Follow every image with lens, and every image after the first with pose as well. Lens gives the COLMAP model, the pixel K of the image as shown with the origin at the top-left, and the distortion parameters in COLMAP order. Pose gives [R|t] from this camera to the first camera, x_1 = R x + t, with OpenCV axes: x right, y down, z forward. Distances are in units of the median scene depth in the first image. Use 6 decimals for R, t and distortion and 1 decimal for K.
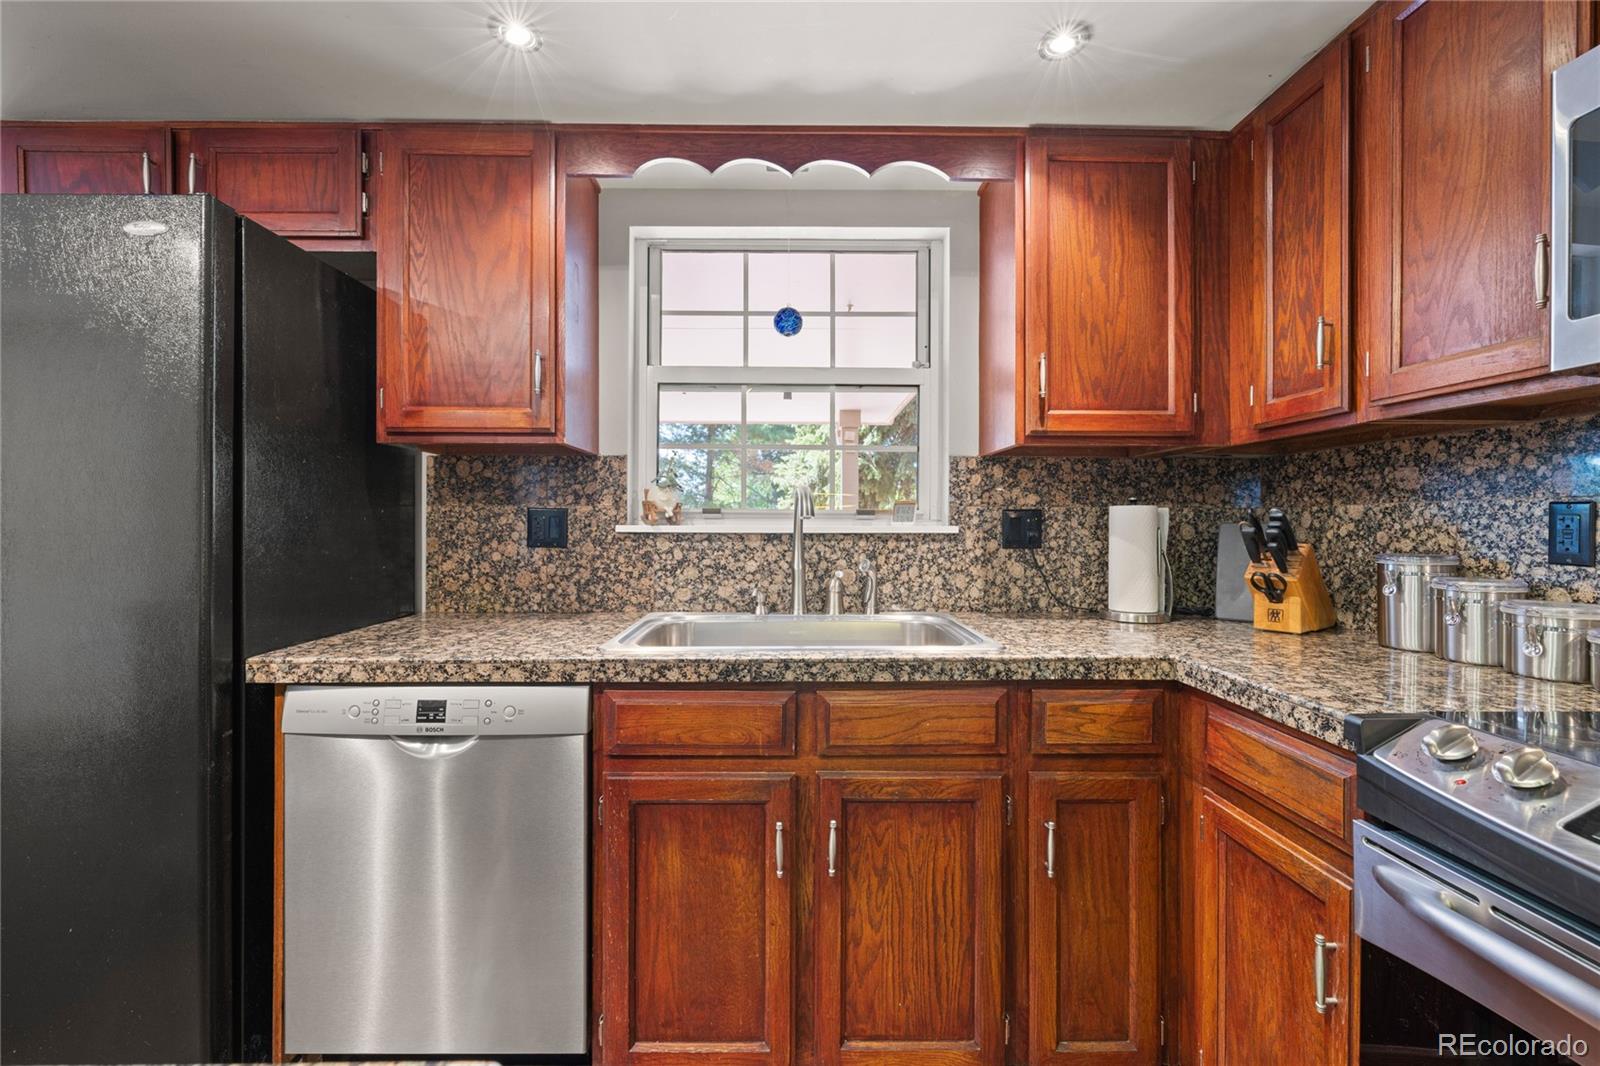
lens RADIAL K [[671.0, 0, 789.8], [0, 671.0, 520.9], [0, 0, 1]] dist [-0.002558, 0.000350]
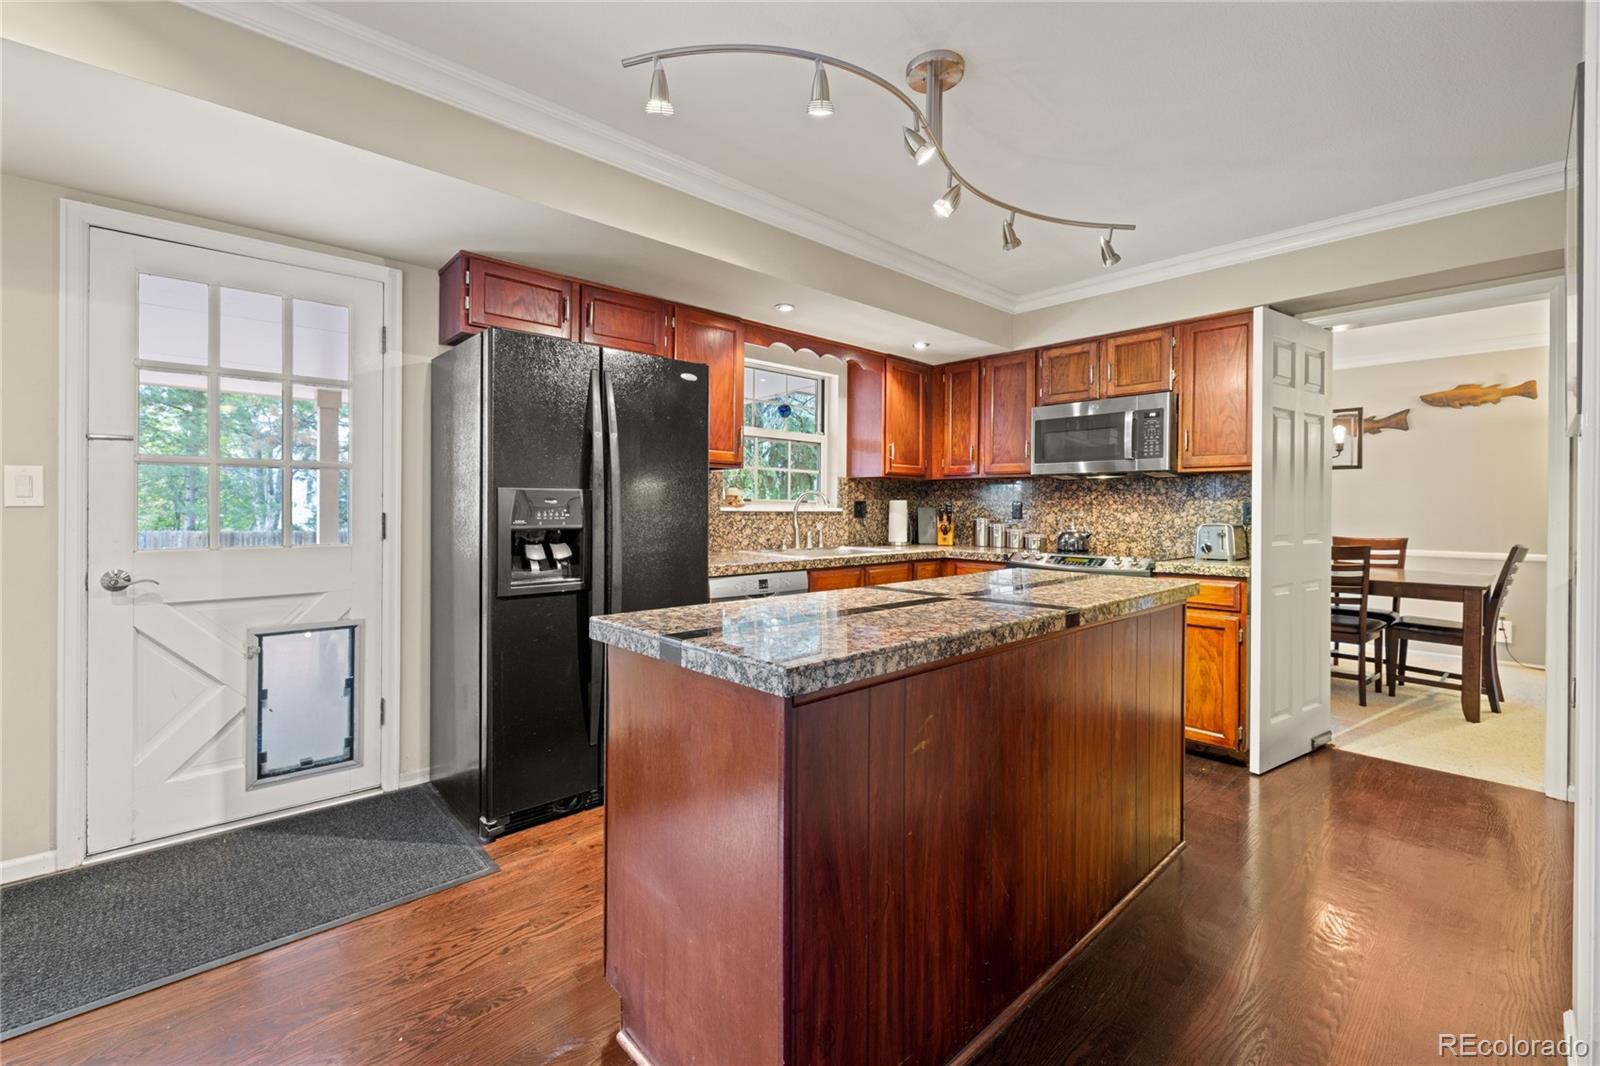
lens RADIAL K [[671.0, 0, 792.2], [0, 671.0, 509.3], [0, 0, 1]] dist [-0.002558, 0.000350]
pose [[0.748441, 0.000985, 0.663201, -1.725017], [-0.007388, 0.999949, 0.006852, -0.003772], [-0.663160, -0.010028, 0.748410, -0.739734]]
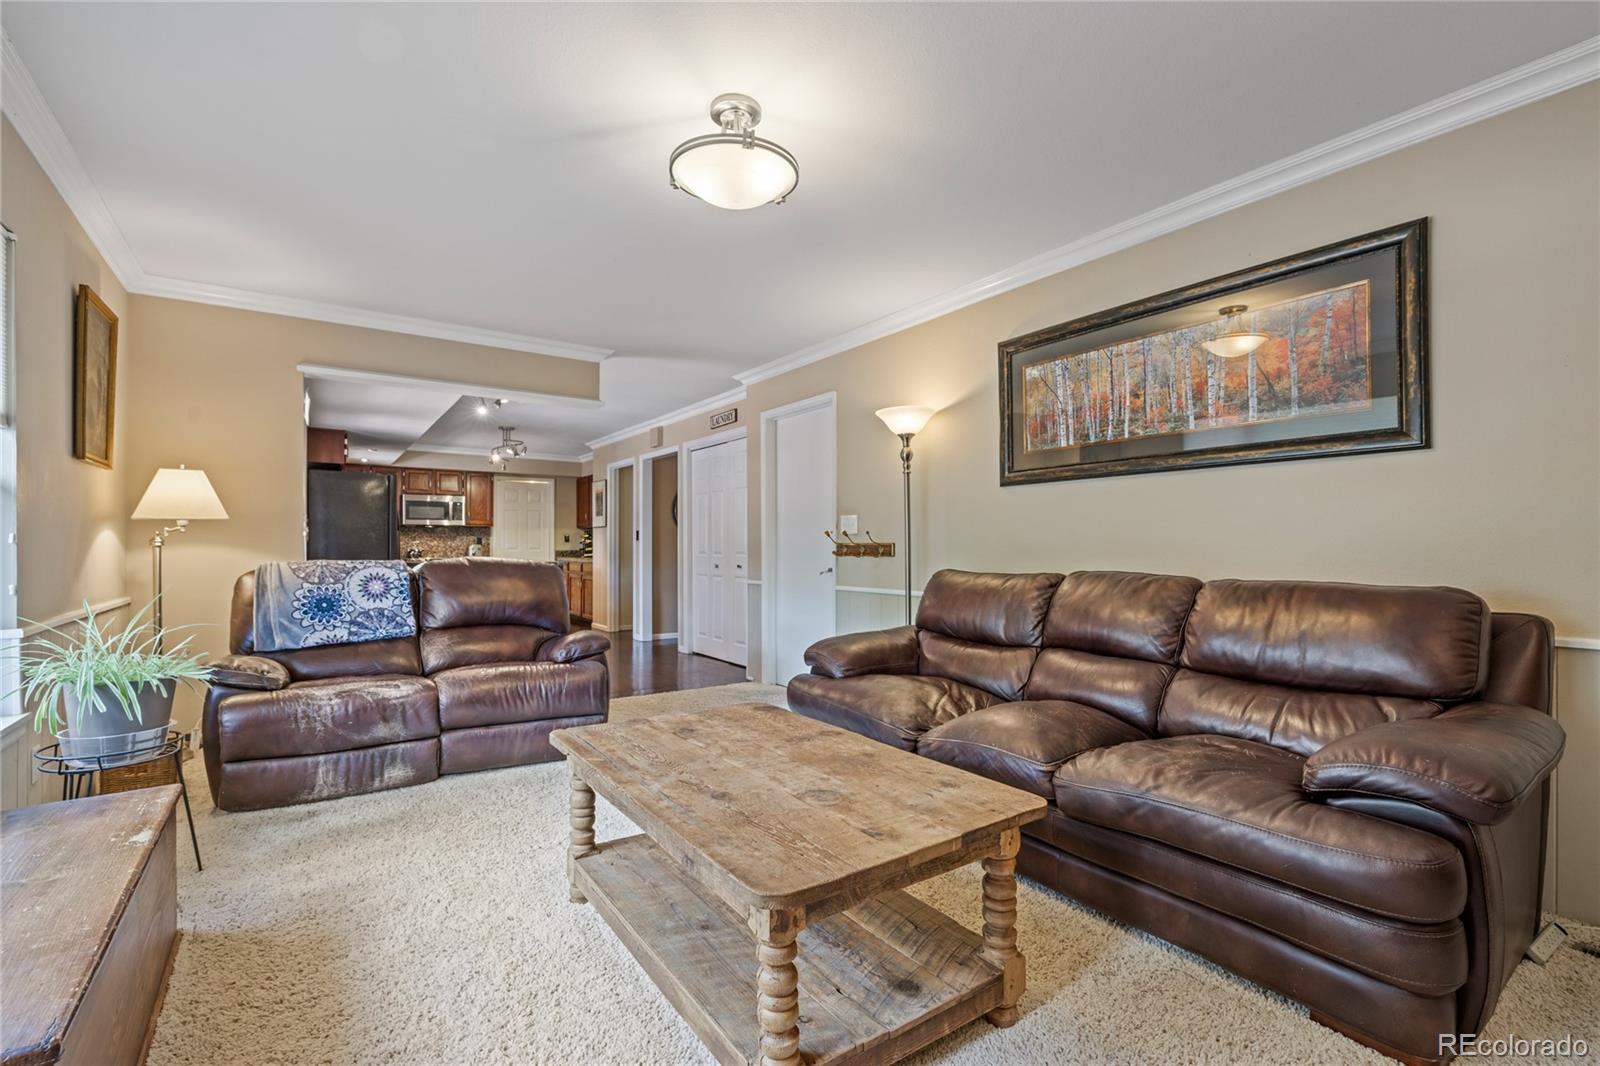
lens RADIAL K [[703.8, 0, 802.2], [0, 703.8, 547.0], [0, 0, 1]] dist [-0.011865, 0.002468]
pose [[-0.566754, -0.003328, 0.823880, -6.410016], [-0.006283, 0.999980, -0.000283, 0.054981], [-0.823863, -0.005337, -0.566764, 1.198756]]
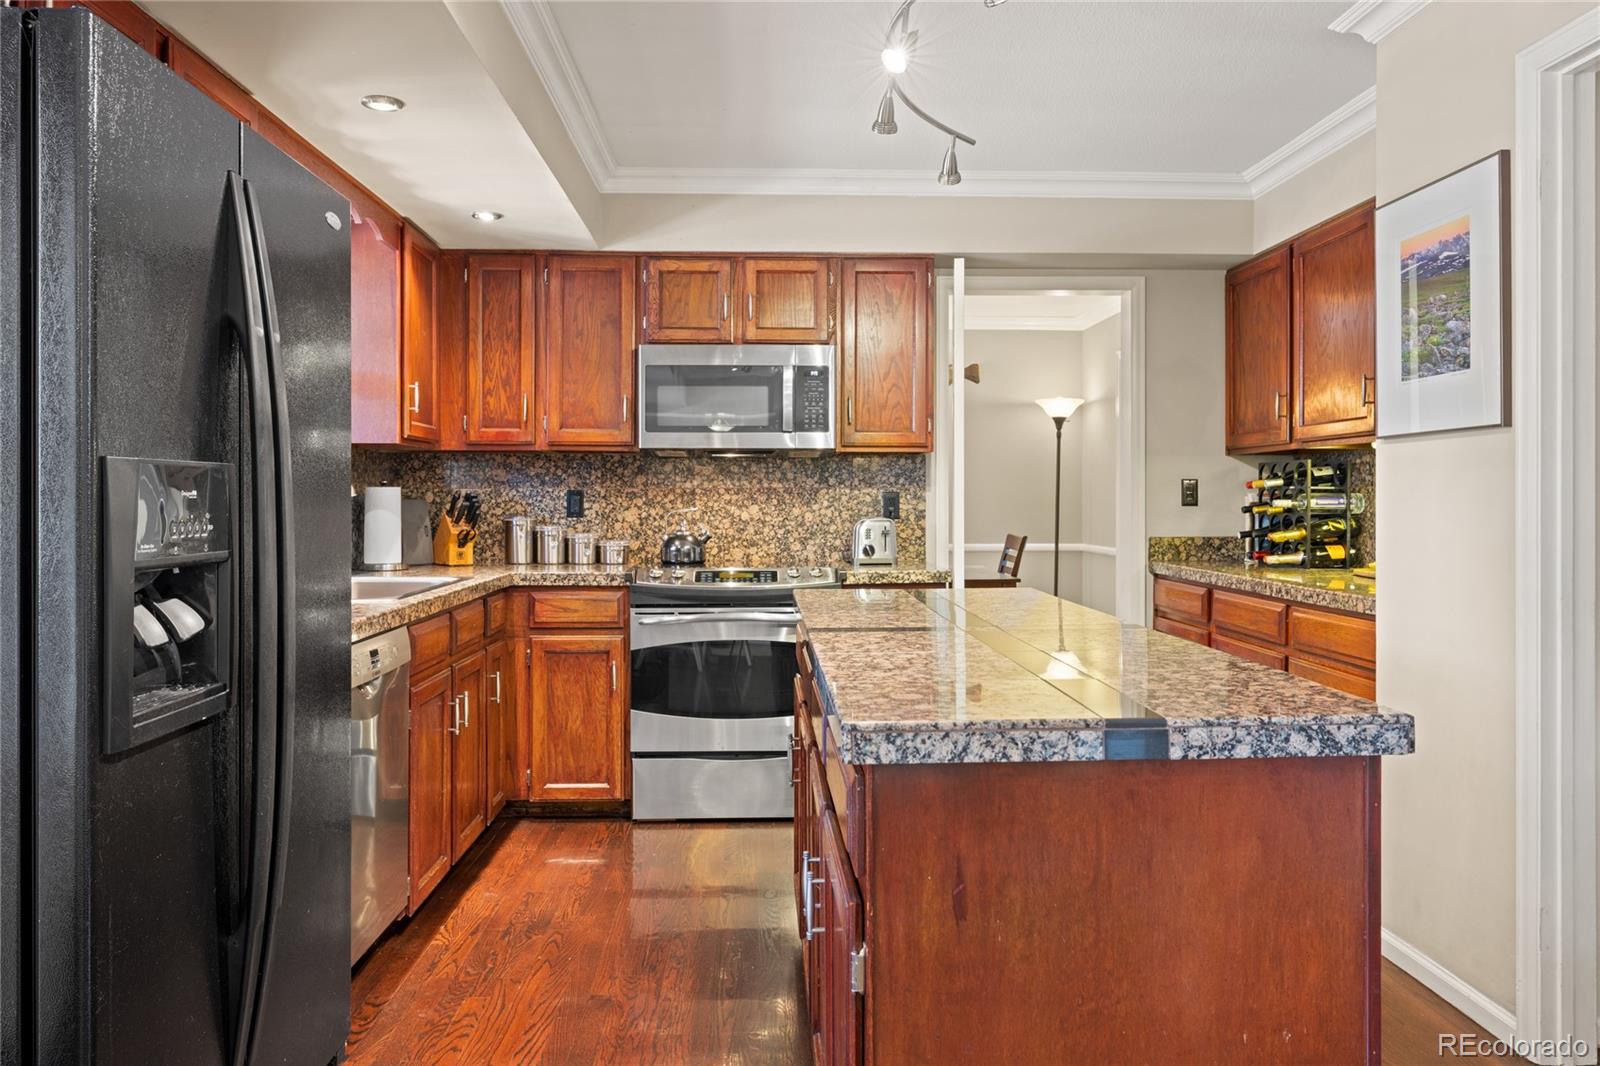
lens RADIAL K [[1133.2, 0, 793.3], [0, 1133.2, 503.0], [0, 0, 1]] dist [0.010394, 0.001387]
pose [[-0.019222, -0.006027, 0.999797, -2.148208], [-0.004576, 0.999972, 0.005940, -0.008692], [-0.999805, -0.004461, -0.019249, 0.242418]]
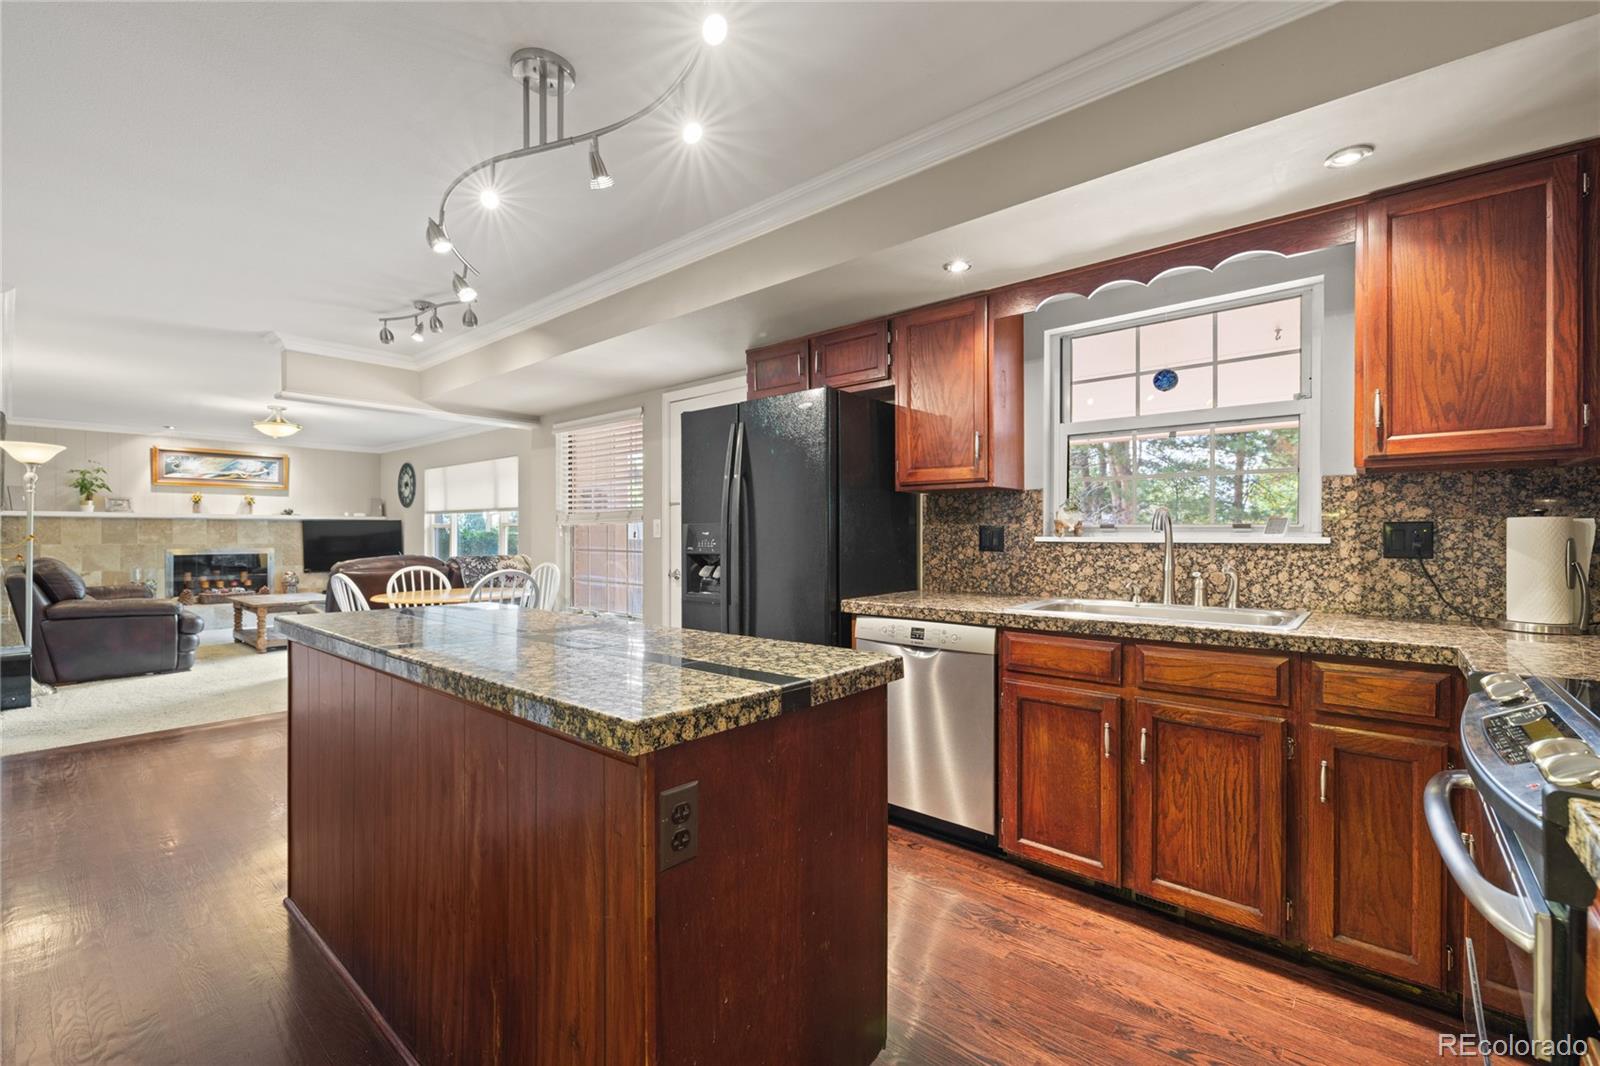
lens RADIAL K [[671.0, 0, 796.9], [0, 671.0, 538.3], [0, 0, 1]] dist [-0.002558, 0.000350]
pose [[0.749350, 0.000517, -0.662174, 0.404527], [0.005726, 0.999957, 0.007260, -0.005137], [0.662150, -0.009231, 0.749315, -0.563702]]
